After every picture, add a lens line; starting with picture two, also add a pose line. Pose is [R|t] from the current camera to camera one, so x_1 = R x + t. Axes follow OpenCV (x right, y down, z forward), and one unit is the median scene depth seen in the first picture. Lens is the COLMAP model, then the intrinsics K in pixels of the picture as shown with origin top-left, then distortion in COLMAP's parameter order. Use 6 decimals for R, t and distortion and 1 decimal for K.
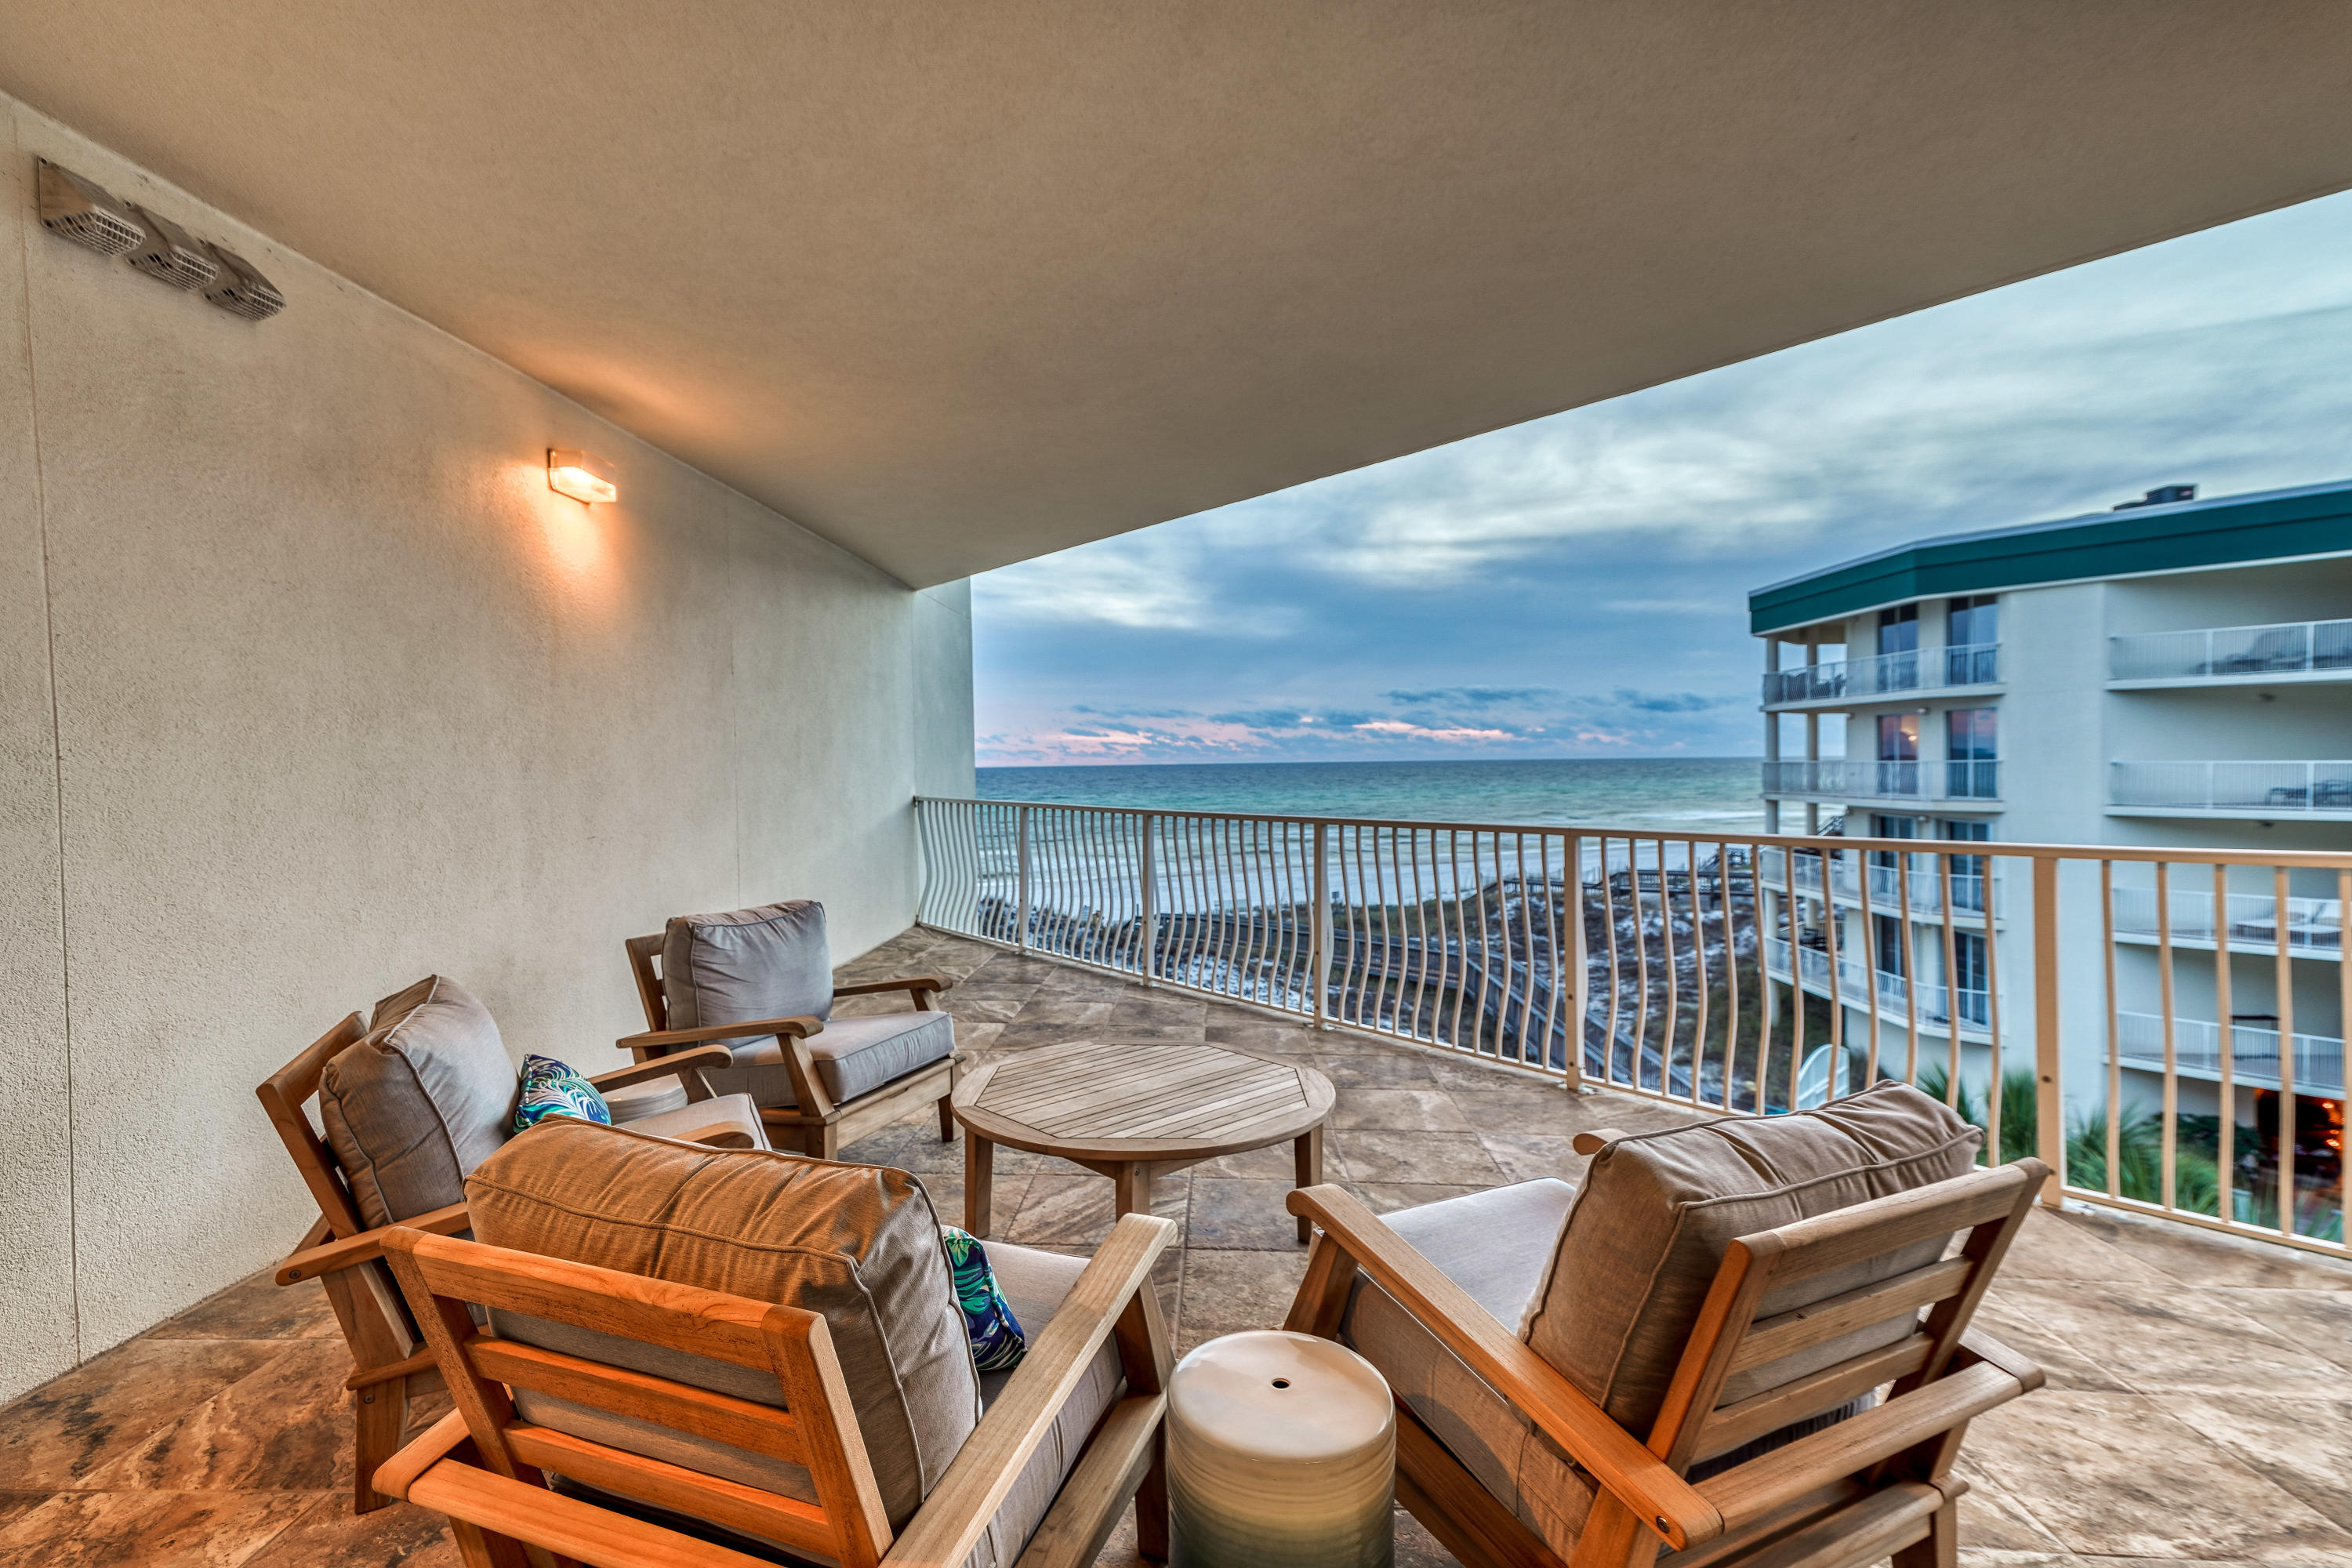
lens RADIAL K [[1068.5, 0, 1181.5], [0, 1068.5, 787.3], [0, 0, 1]] dist [0.049261, -0.000101]
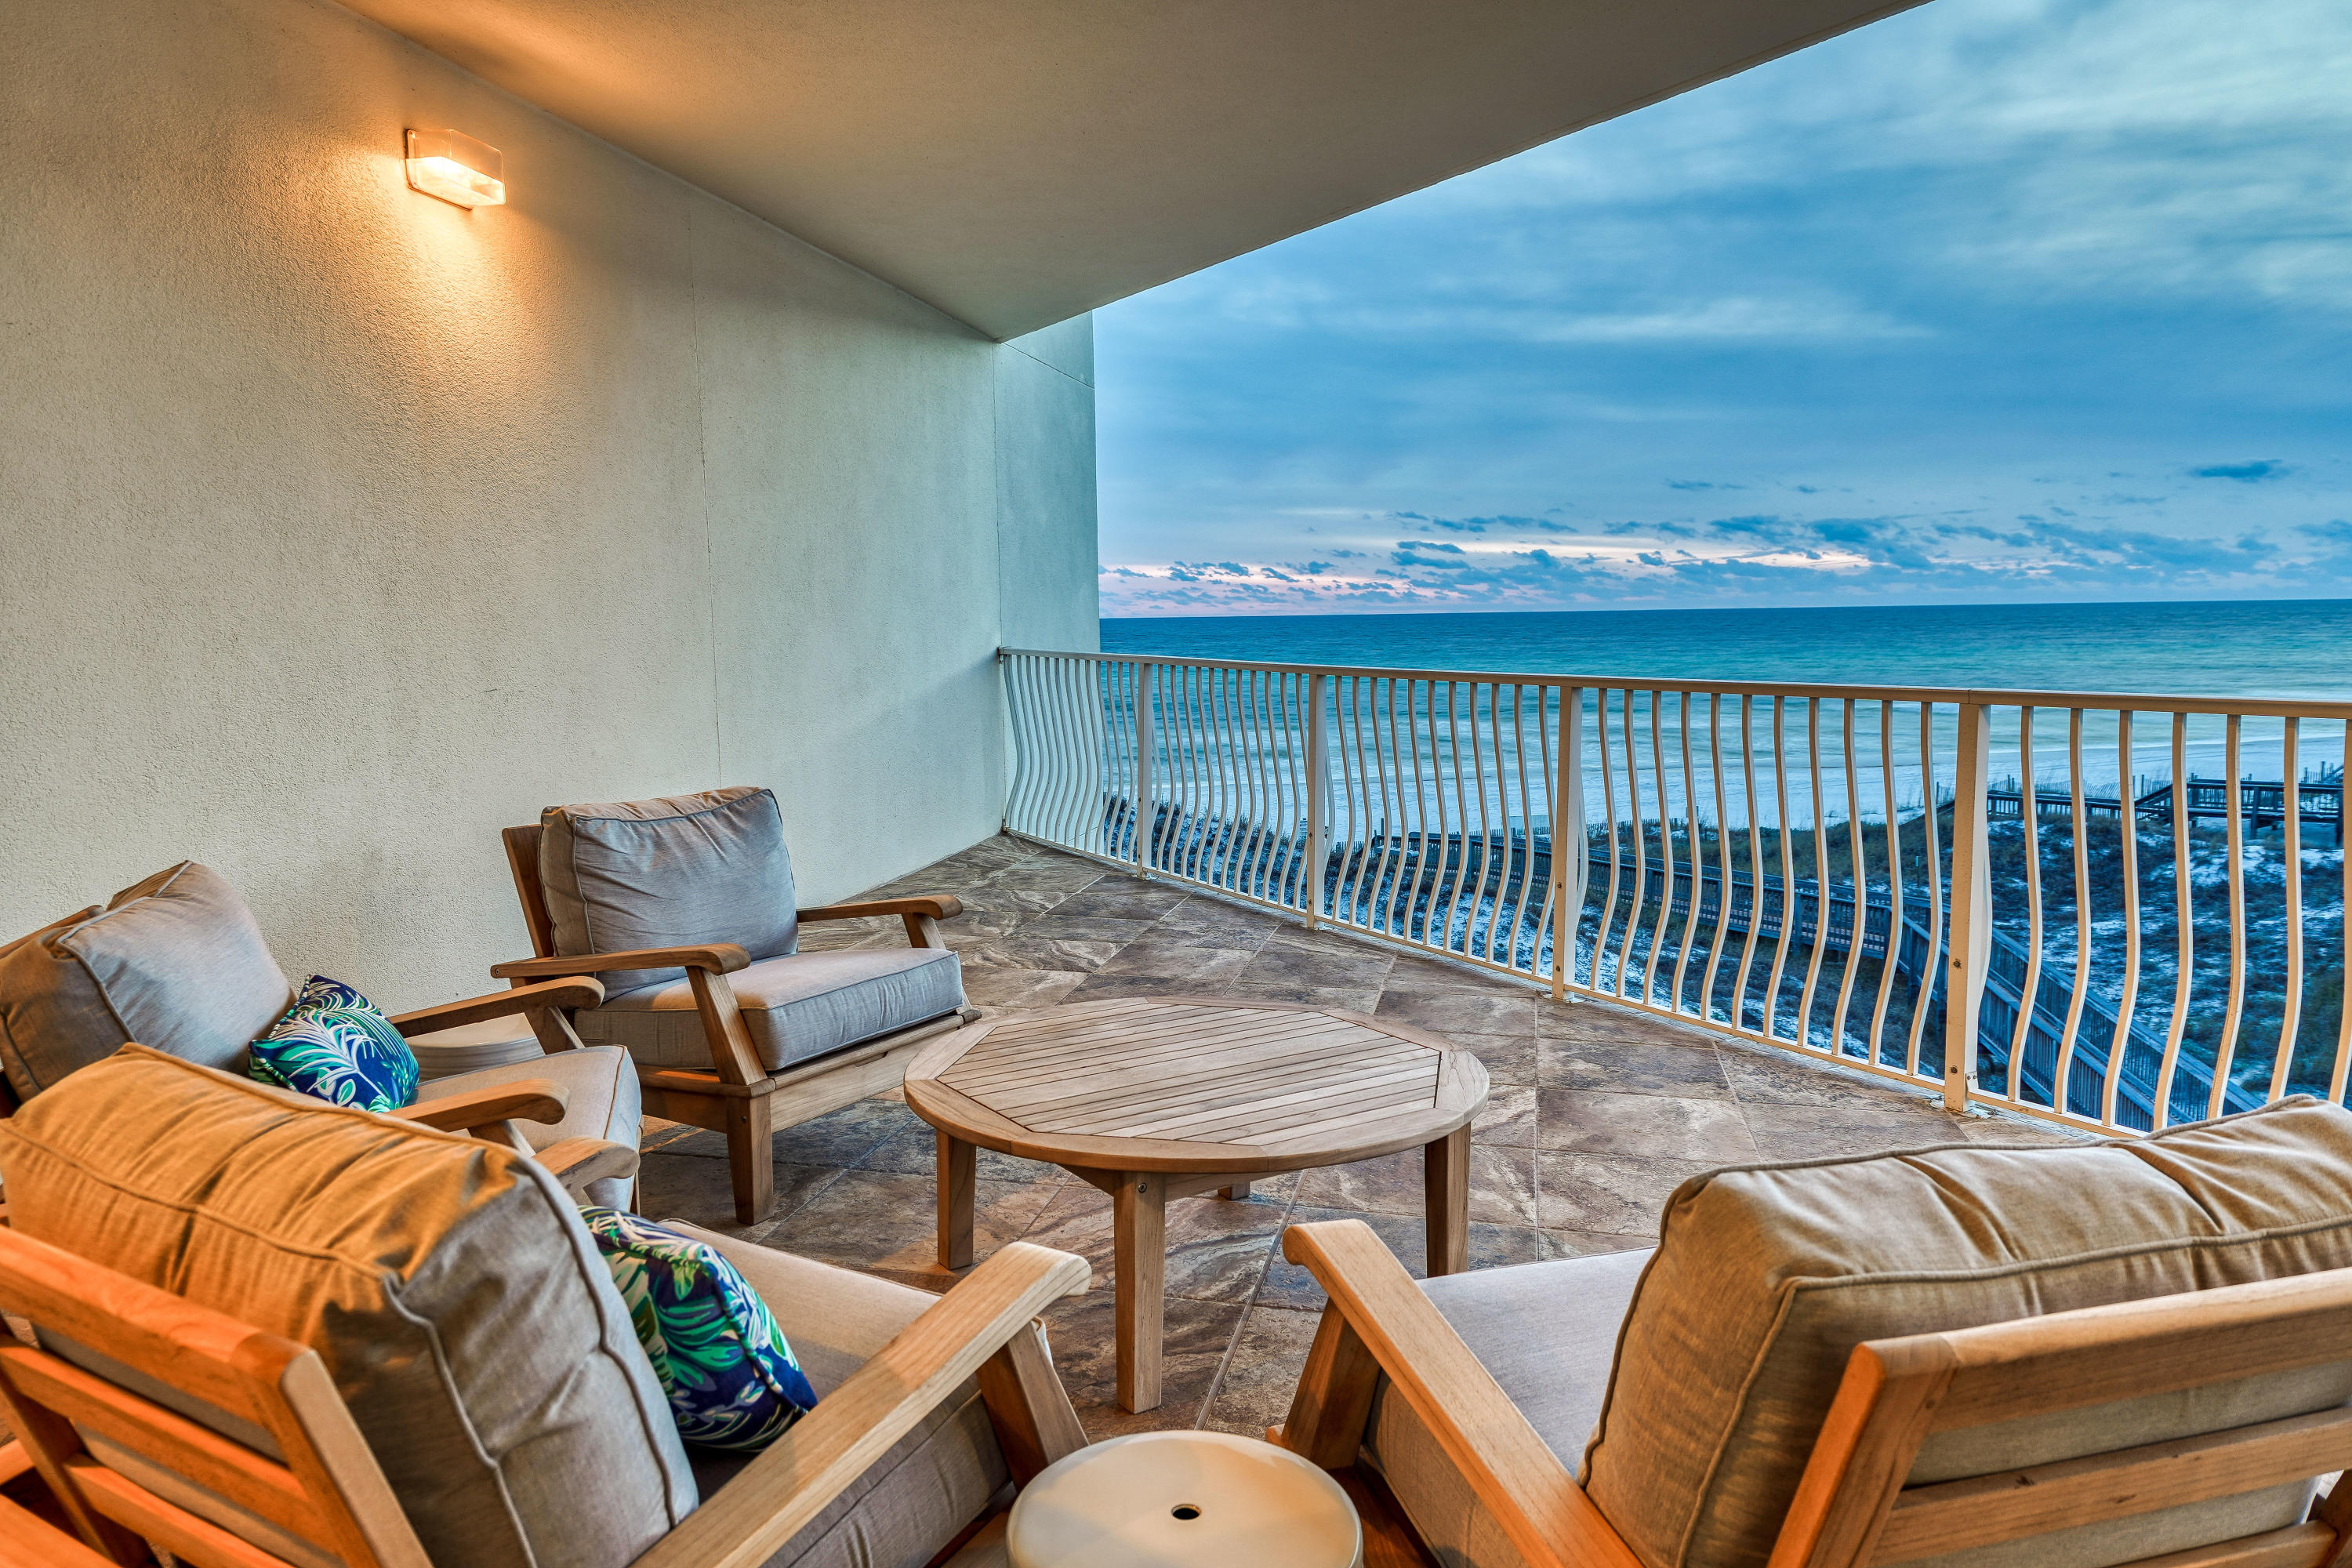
lens RADIAL K [[1573.0, 0, 1176.0], [0, 1573.0, 784.0], [0, 0, 1]] dist [0.053070, -0.027438]
pose [[0.985877, 0.017932, -0.166510, 0.091503], [-0.003206, 0.996090, 0.088290, 0.016204], [0.167442, -0.086509, 0.982079, 0.047128]]
